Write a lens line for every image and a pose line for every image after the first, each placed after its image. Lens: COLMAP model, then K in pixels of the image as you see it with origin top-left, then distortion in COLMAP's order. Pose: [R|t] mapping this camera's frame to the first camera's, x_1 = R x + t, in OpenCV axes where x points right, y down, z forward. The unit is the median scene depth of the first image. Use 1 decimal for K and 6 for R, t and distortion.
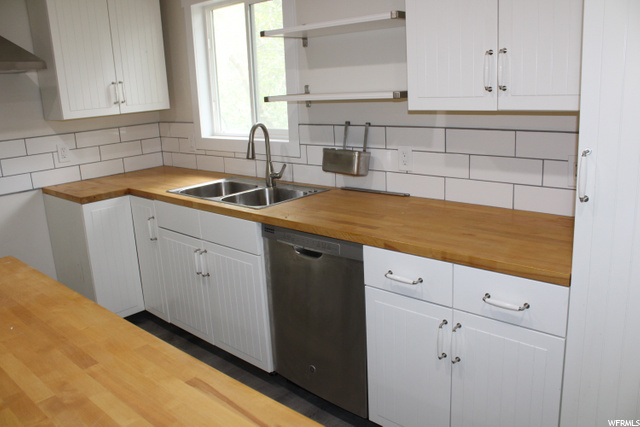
lens RADIAL K [[525.4, 0, 316.0], [0, 525.4, 210.4], [0, 0, 1]] dist [-0.113853, 0.058152]
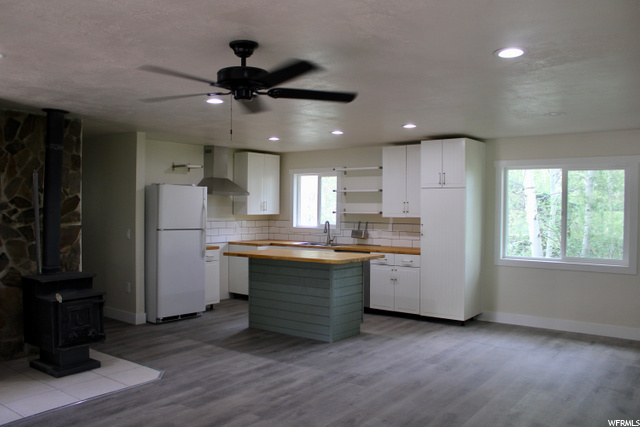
lens RADIAL K [[525.4, 0, 317.5], [0, 525.4, 214.7], [0, 0, 1]] dist [-0.113853, 0.058152]
pose [[0.993201, 0.062093, 0.098472, -0.472363], [-0.038003, 0.972471, -0.229903, 0.483619], [-0.110037, 0.224598, 0.968219, -1.850938]]
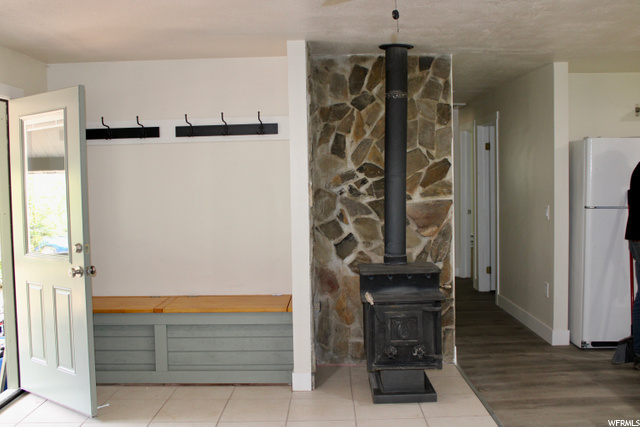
lens RADIAL K [[634.2, 0, 327.0], [0, 634.2, 202.3], [0, 0, 1]] dist [-0.095916, 0.000000]
pose [[0.681803, 0.075453, -0.727634, -0.170540], [-0.199192, 0.976231, -0.085414, 0.349812], [0.703894, 0.203174, 0.680627, -1.347182]]
